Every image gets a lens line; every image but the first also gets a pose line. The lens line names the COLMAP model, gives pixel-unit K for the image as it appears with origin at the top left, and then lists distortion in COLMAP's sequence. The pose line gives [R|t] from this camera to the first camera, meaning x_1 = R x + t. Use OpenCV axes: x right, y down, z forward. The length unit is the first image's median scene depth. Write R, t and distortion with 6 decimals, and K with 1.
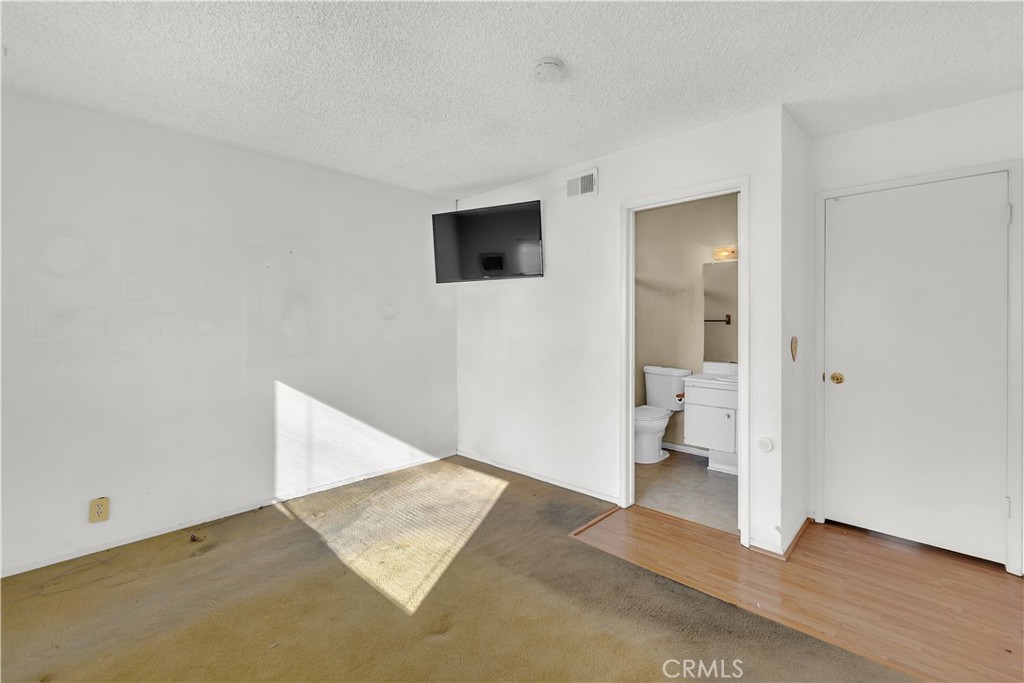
lens RADIAL K [[453.2, 0, 503.5], [0, 453.2, 331.1], [0, 0, 1]] dist [-0.001273, 0.000111]
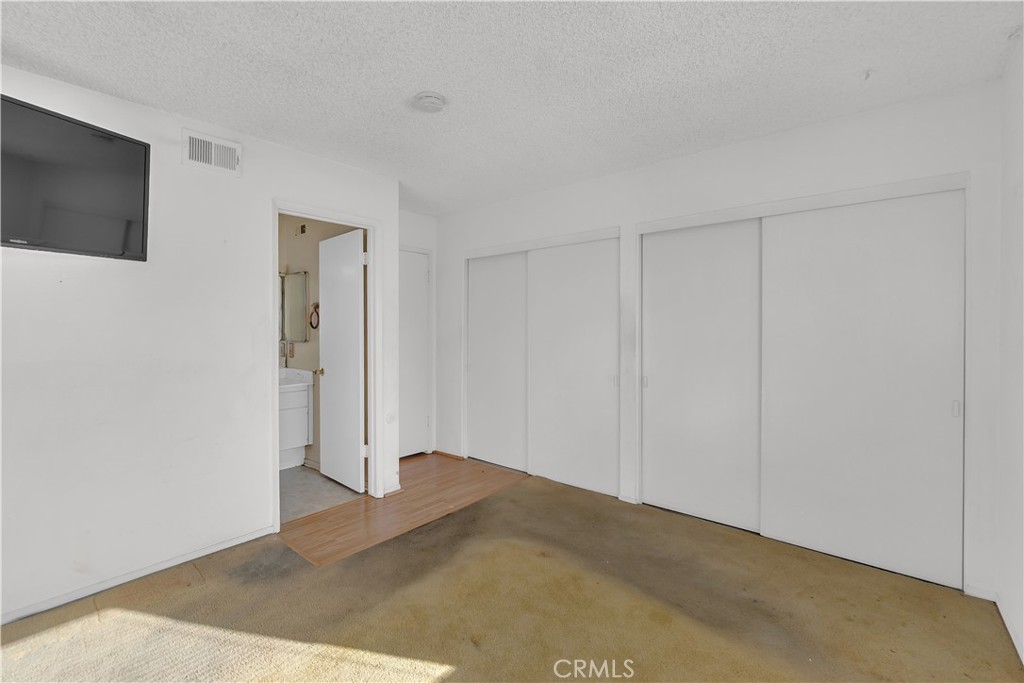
lens RADIAL K [[453.2, 0, 503.5], [0, 453.2, 331.1], [0, 0, 1]] dist [-0.001273, 0.000111]
pose [[-0.076221, -0.007341, 0.997064, -0.701919], [0.022217, 0.999712, 0.009058, -0.015735], [-0.996843, 0.022842, -0.076036, 0.626450]]
